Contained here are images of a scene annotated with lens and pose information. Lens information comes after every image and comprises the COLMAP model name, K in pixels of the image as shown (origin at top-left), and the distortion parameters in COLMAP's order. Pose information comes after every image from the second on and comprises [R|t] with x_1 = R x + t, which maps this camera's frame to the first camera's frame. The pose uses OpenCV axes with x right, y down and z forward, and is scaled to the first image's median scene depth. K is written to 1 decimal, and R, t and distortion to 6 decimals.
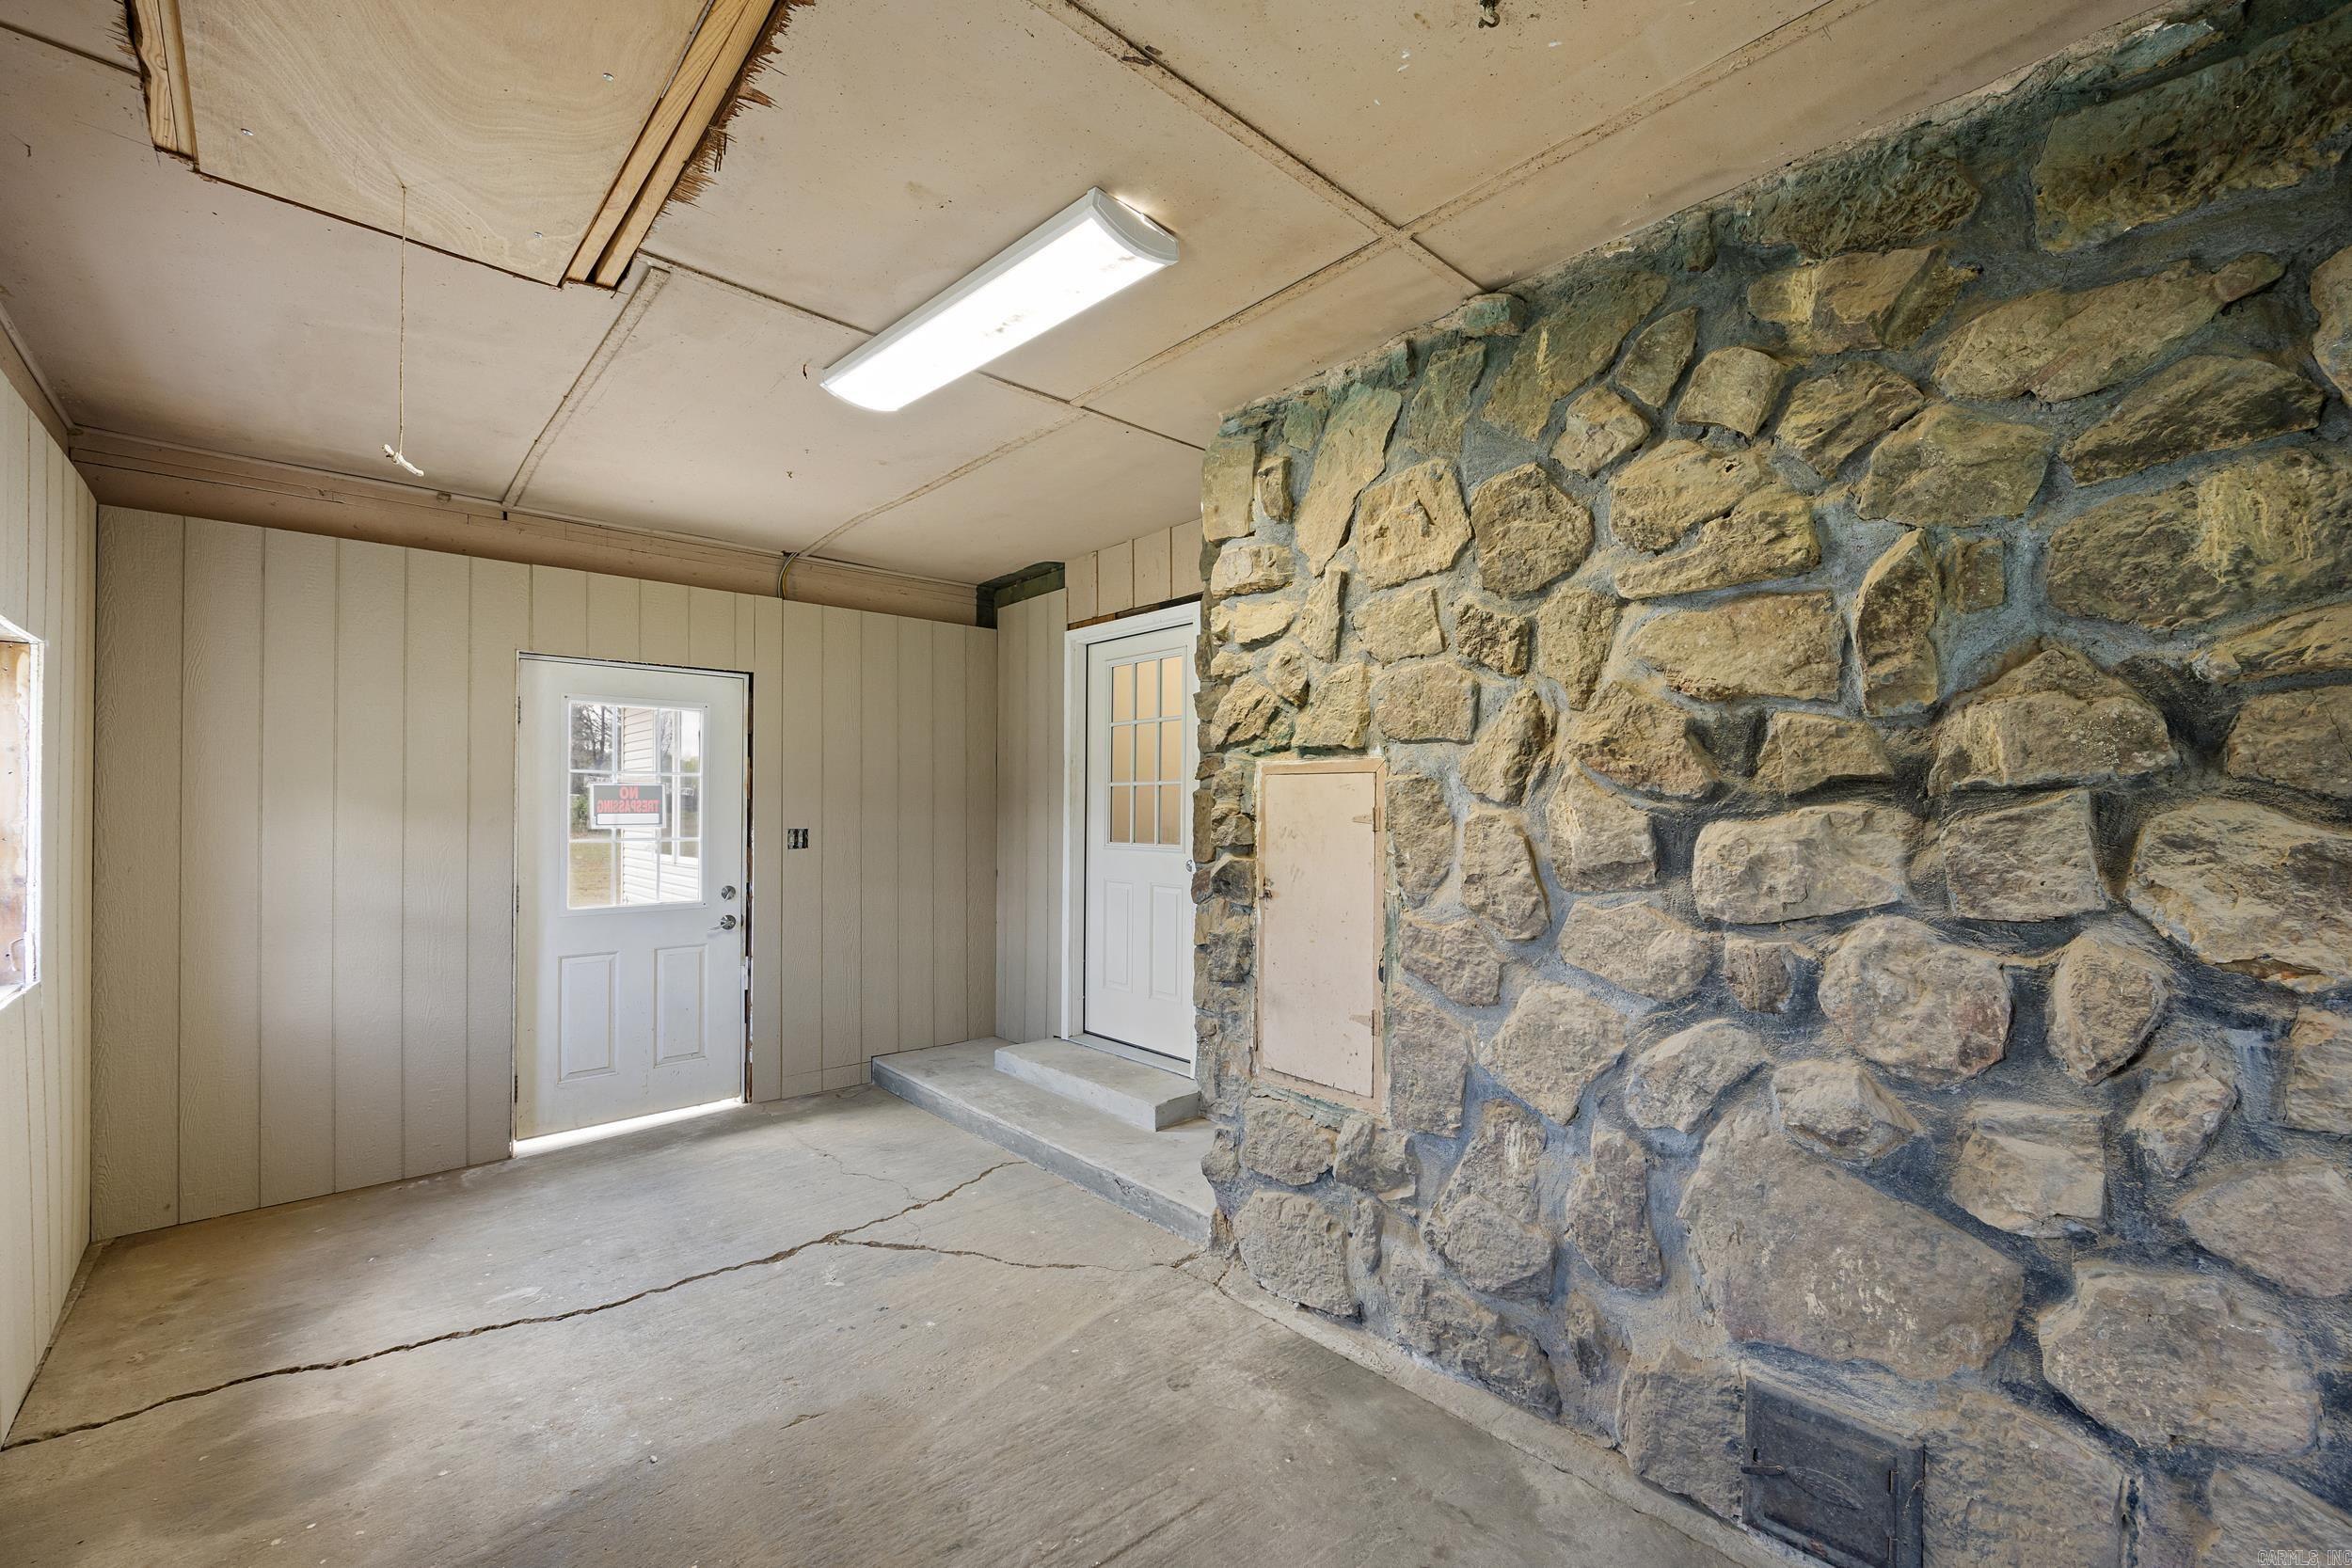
lens RADIAL K [[952.4, 0, 1180.2], [0, 952.4, 792.7], [0, 0, 1]] dist [-0.003867, -0.000376]
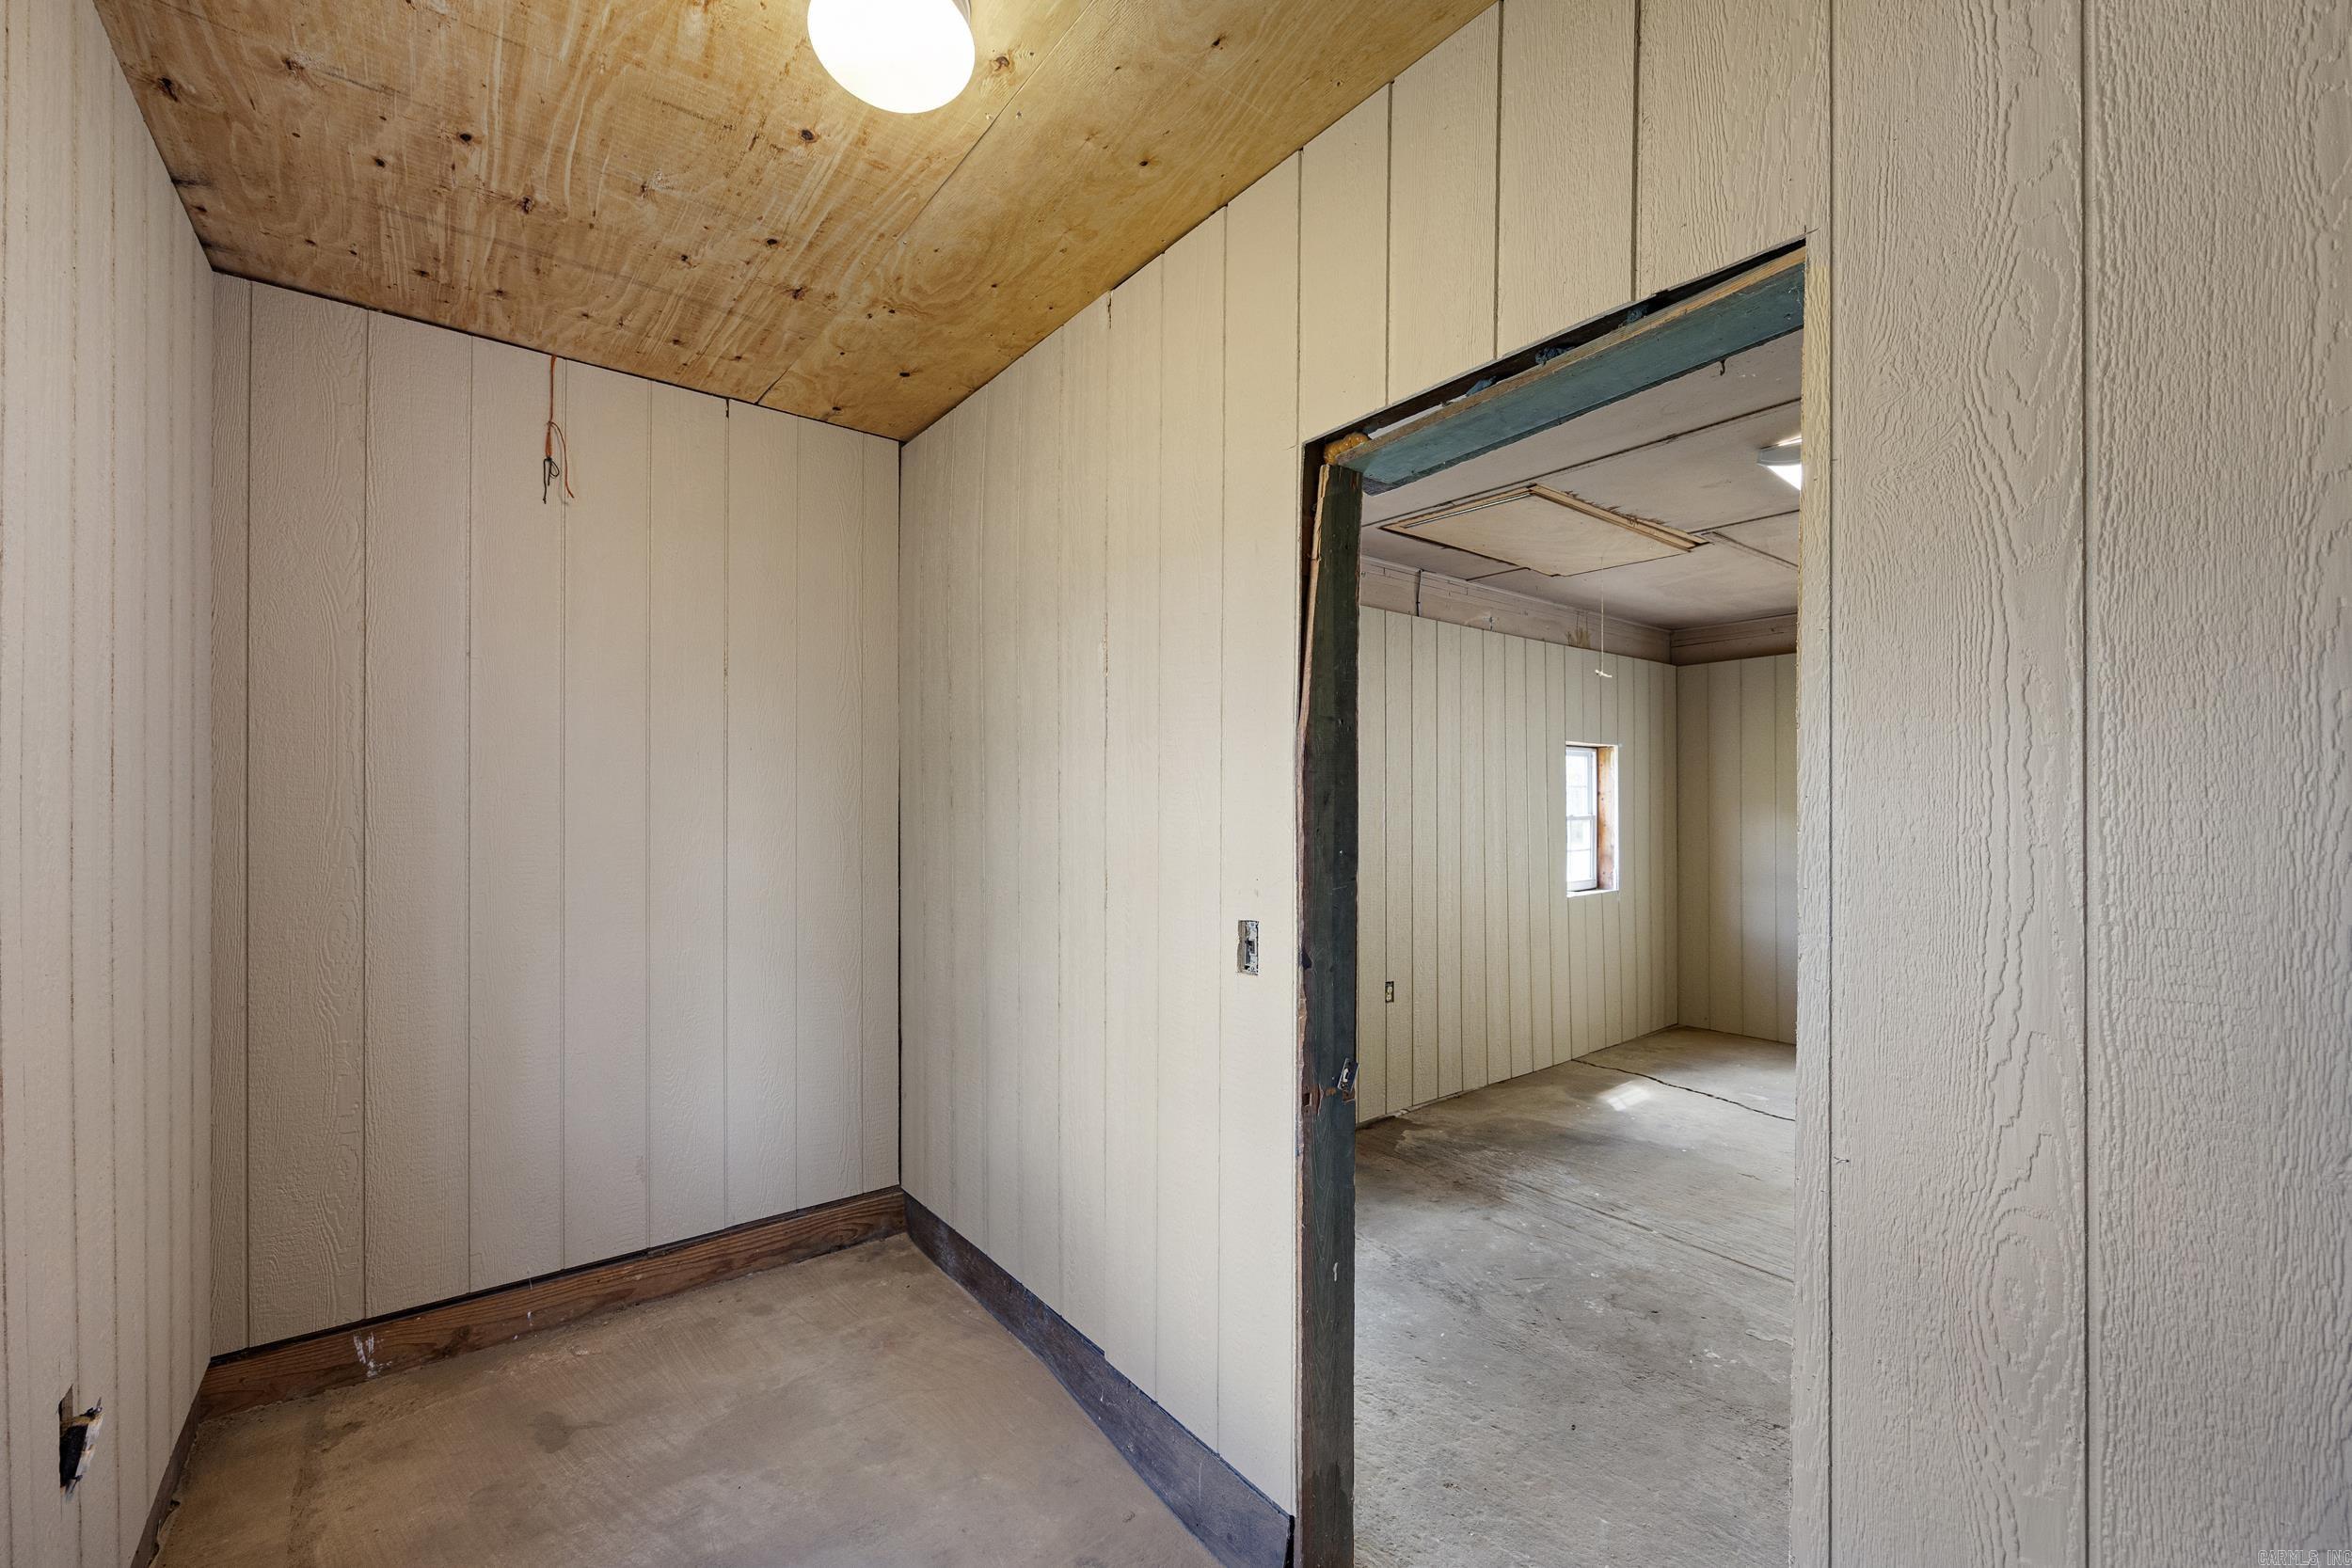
lens RADIAL K [[943.5, 0, 1184.6], [0, 943.5, 787.7], [0, 0, 1]] dist [-0.001786, -0.000393]
pose [[-0.073974, -0.019622, -0.997067, 1.348178], [0.017727, 0.999623, -0.020988, -0.028090], [0.997103, -0.019228, -0.073598, 0.109584]]
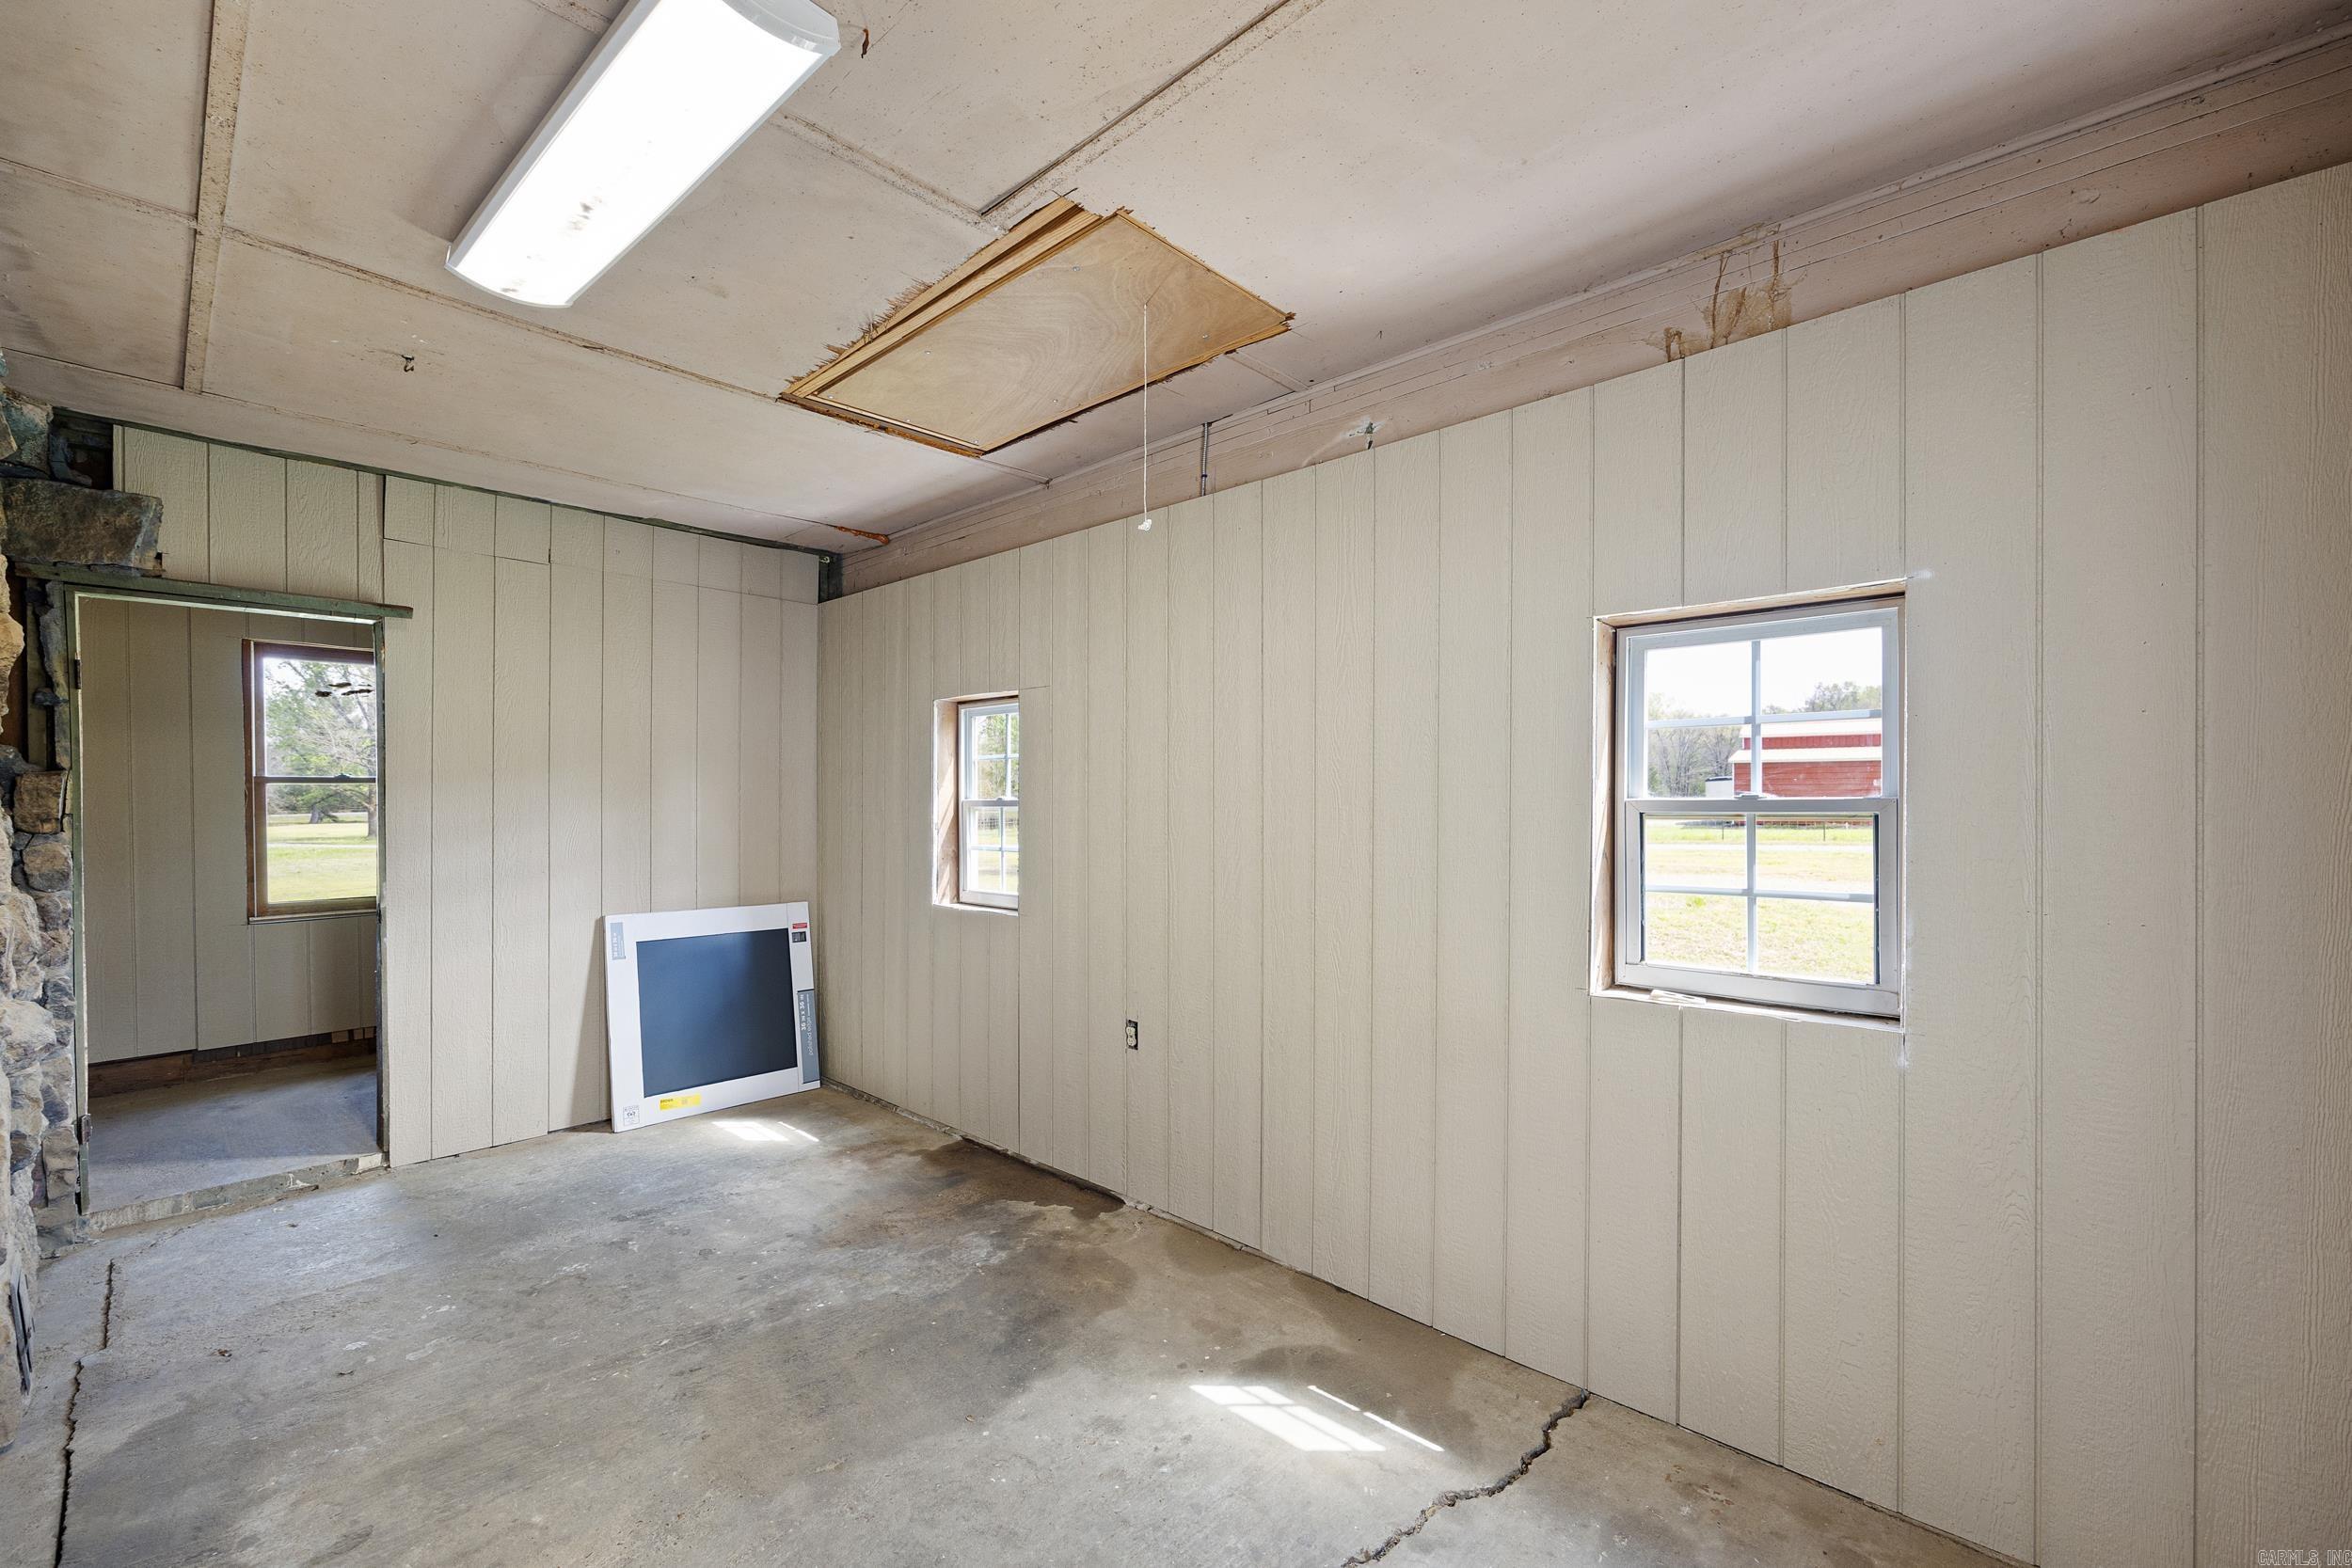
lens RADIAL K [[943.5, 0, 1184.6], [0, 943.5, 787.7], [0, 0, 1]] dist [-0.001786, -0.000393]
pose [[-0.996435, 0.003440, -0.084291, -0.631298], [0.005422, 0.999714, -0.023291, 0.019882], [0.084187, -0.023665, -0.996169, 1.867395]]
